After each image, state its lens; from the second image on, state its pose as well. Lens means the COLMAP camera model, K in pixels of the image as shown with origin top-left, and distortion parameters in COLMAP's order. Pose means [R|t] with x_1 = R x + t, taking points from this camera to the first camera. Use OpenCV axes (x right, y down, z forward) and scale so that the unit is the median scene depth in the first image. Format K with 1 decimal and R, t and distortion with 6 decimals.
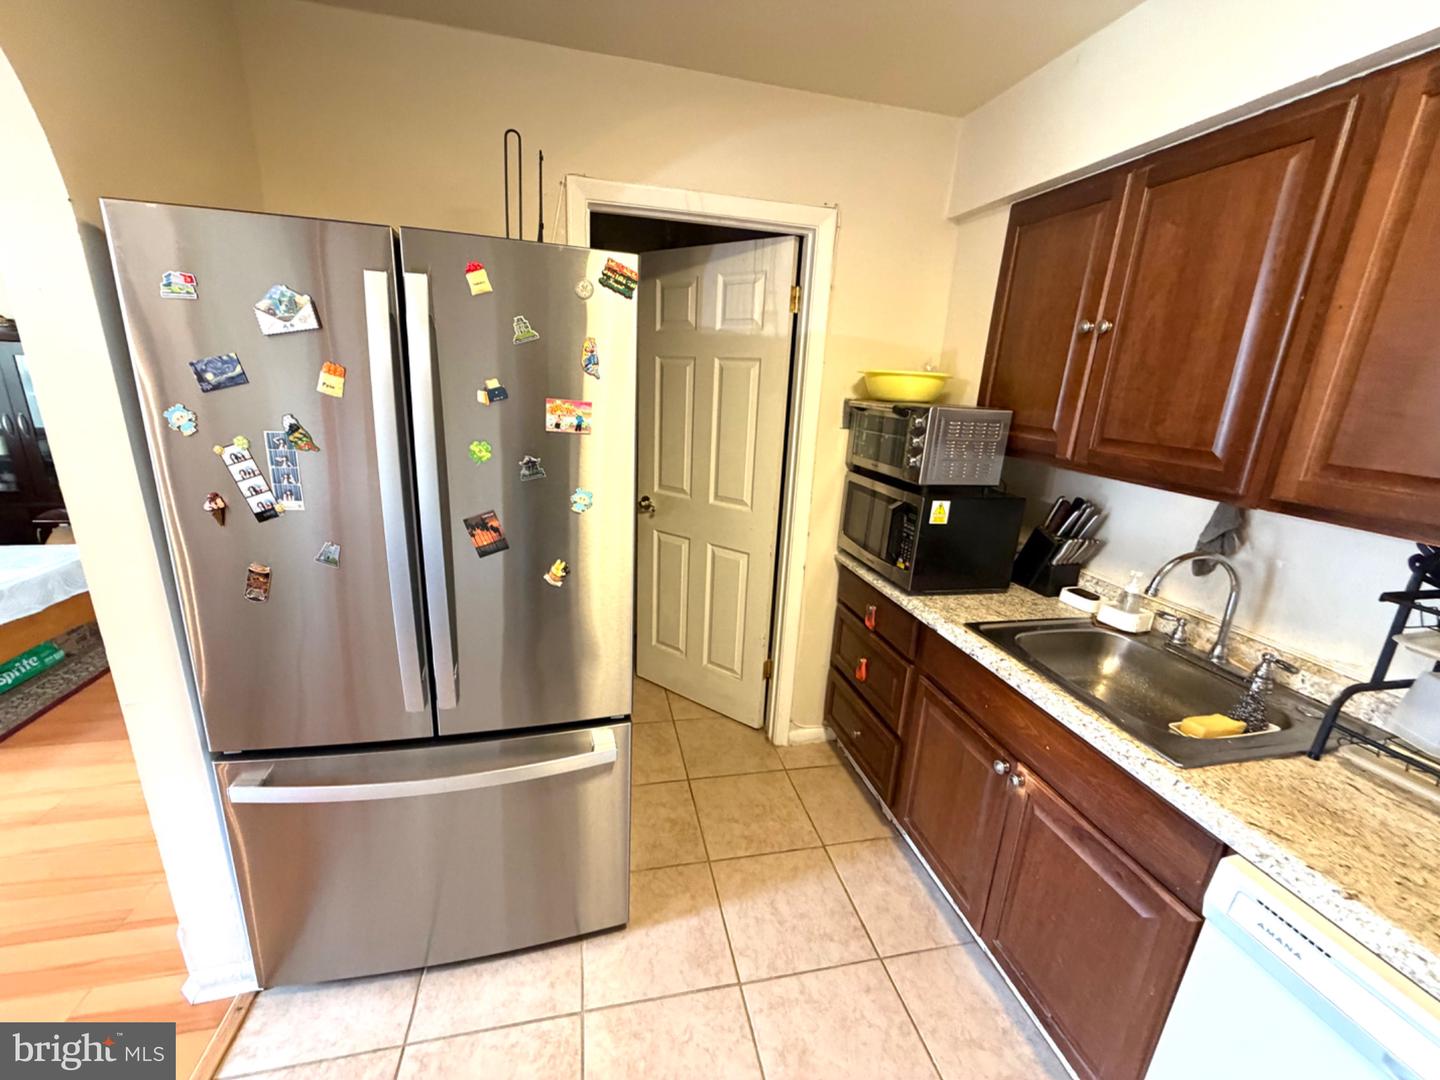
lens RADIAL K [[578.0, 0, 715.4], [0, 578.0, 538.3], [0, 0, 1]] dist [0.010641, -0.004875]
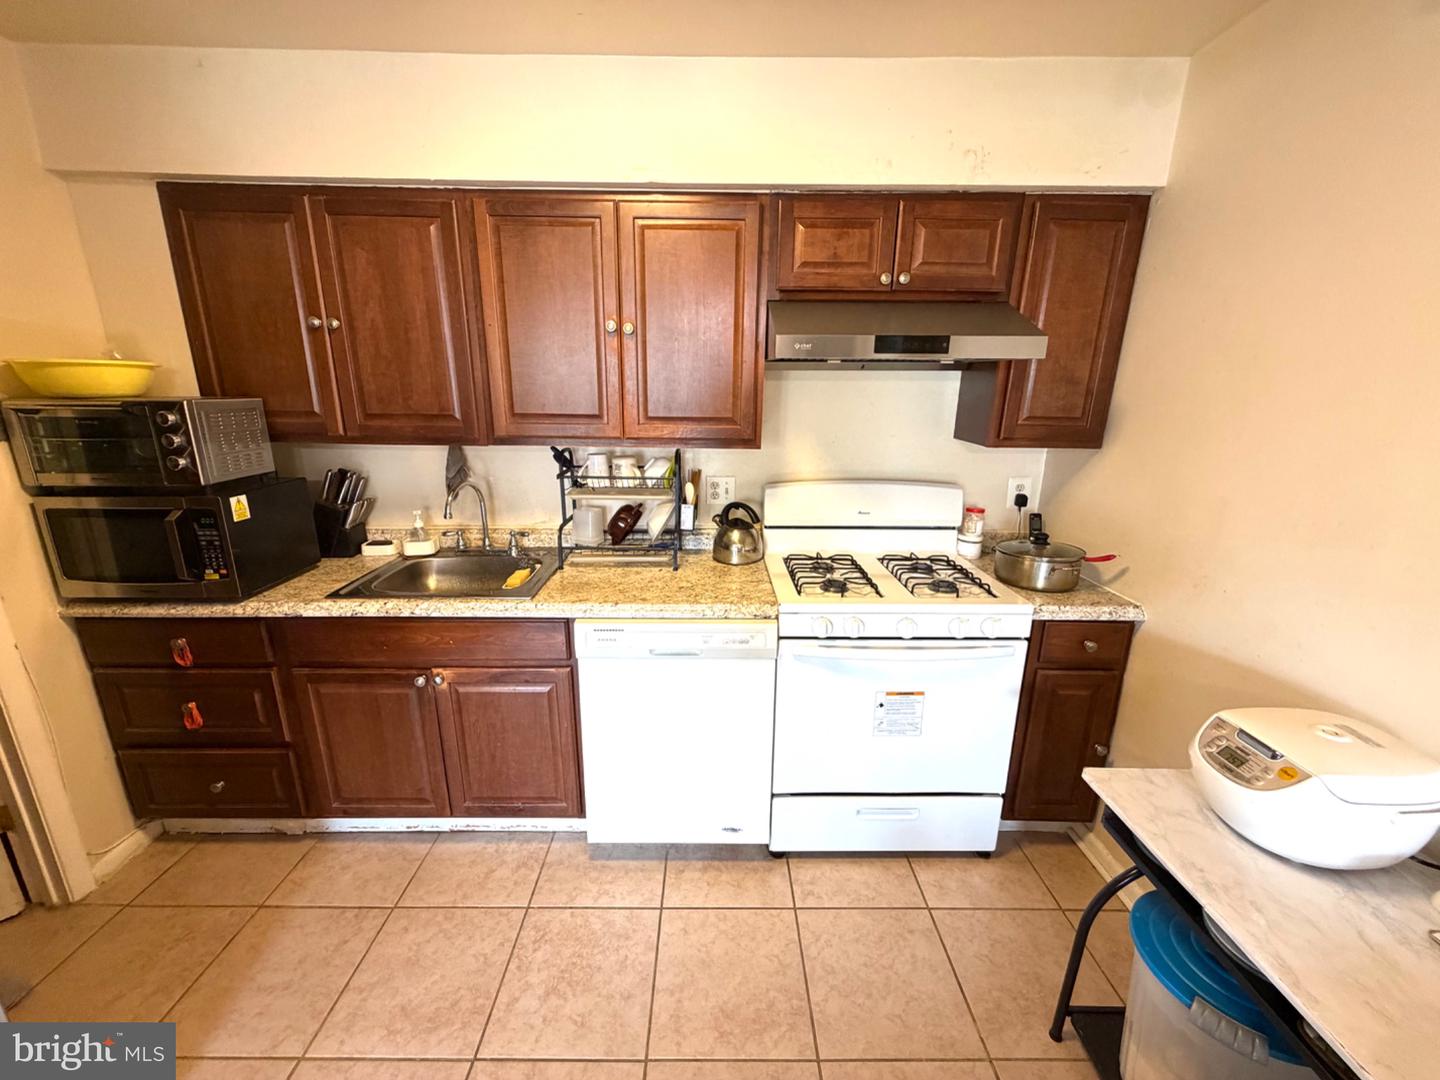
lens RADIAL K [[575.9, 0, 715.2], [0, 575.9, 540.0], [0, 0, 1]] dist [-0.000552, -0.000093]
pose [[0.206418, -0.298184, 0.931921, -0.367523], [0.266118, 0.933639, 0.239790, -0.014568], [-0.941580, 0.198504, 0.272072, 0.005778]]
